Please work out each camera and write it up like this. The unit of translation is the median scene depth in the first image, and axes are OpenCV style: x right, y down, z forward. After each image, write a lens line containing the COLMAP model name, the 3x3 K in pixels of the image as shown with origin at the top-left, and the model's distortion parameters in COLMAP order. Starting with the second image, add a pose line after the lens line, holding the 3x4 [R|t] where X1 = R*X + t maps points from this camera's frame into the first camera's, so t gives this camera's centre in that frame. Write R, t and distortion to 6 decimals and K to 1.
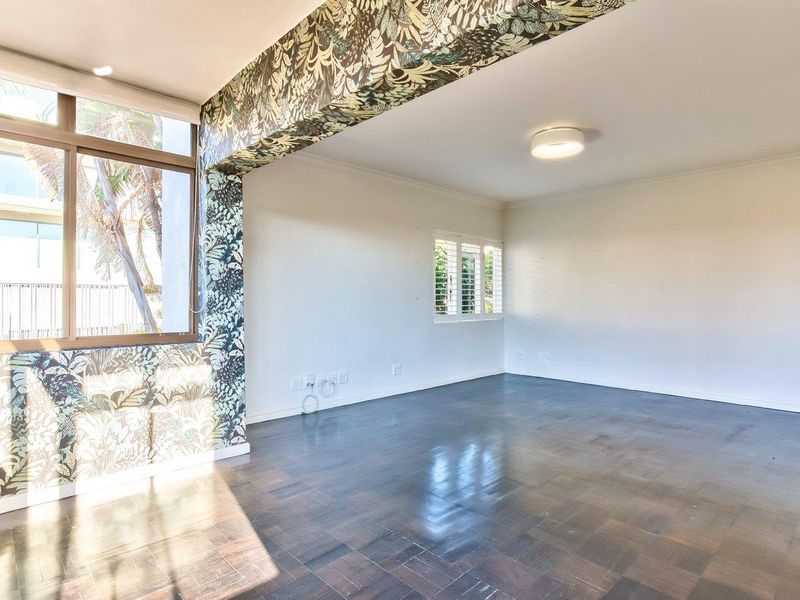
lens RADIAL K [[454.8, 0, 397.3], [0, 454.8, 297.3], [0, 0, 1]] dist [-0.001158, 0.000297]
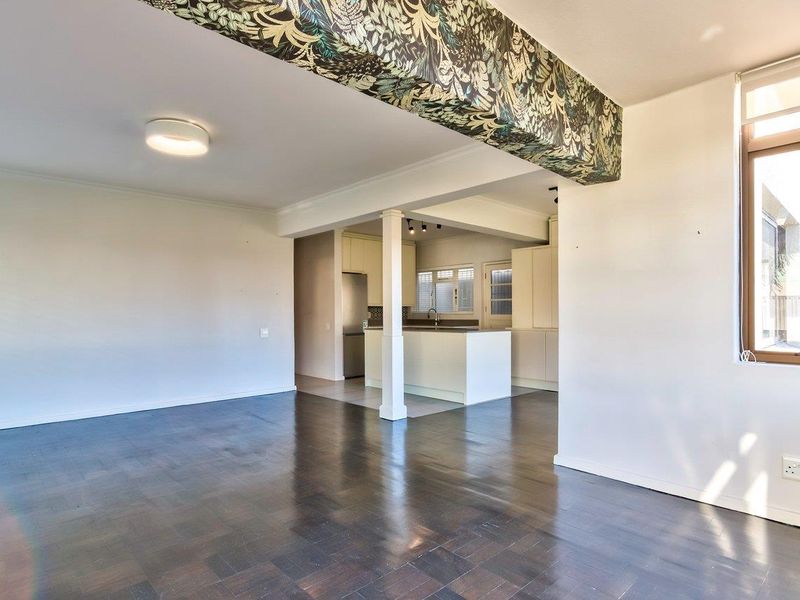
lens RADIAL K [[454.8, 0, 397.3], [0, 454.8, 297.3], [0, 0, 1]] dist [-0.001158, 0.000297]
pose [[0.010477, 0.027127, 0.999577, -1.038464], [-0.001302, 0.999631, -0.027115, -0.010132], [-0.999944, -0.001018, 0.010509, 1.125134]]
